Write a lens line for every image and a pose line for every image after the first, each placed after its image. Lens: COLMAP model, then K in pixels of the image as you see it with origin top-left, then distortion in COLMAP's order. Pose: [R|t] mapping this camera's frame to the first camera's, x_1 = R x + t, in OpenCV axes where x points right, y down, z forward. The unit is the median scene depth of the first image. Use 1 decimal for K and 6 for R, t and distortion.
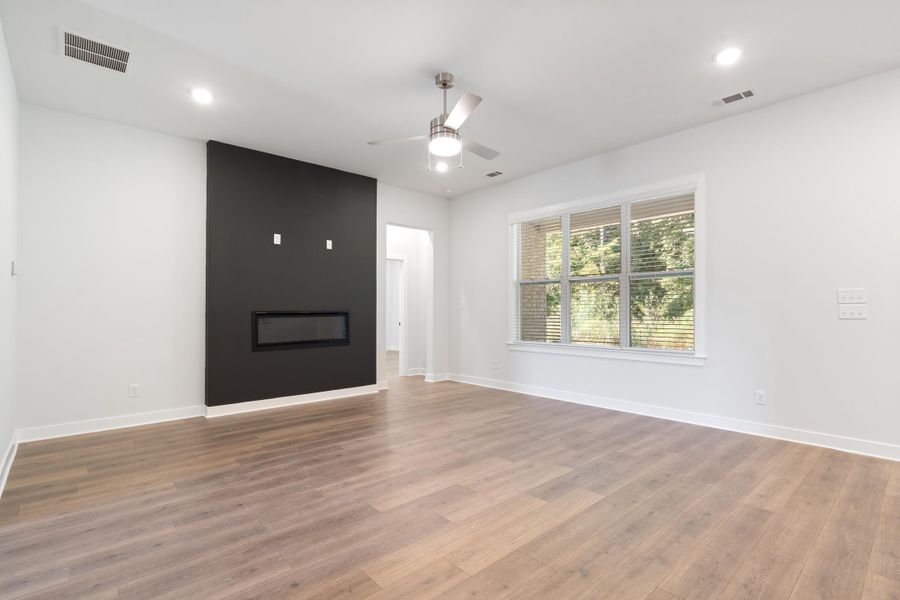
lens RADIAL K [[428.7, 0, 442.8], [0, 428.7, 305.6], [0, 0, 1]] dist [-0.000895, 0.001290]
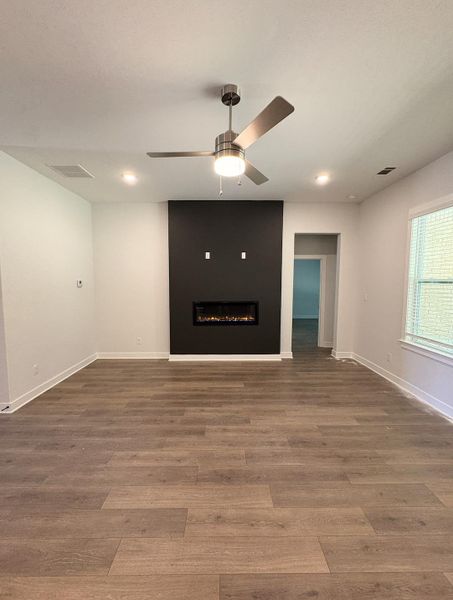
lens RADIAL K [[242.0, 0, 225.9], [0, 242.0, 302.8], [0, 0, 1]] dist [-0.000990, -0.000421]
pose [[0.755687, 0.064182, -0.651781, 0.355956], [0.005063, 0.994584, 0.103808, -0.108237], [0.654914, -0.081747, 0.751269, 0.523170]]
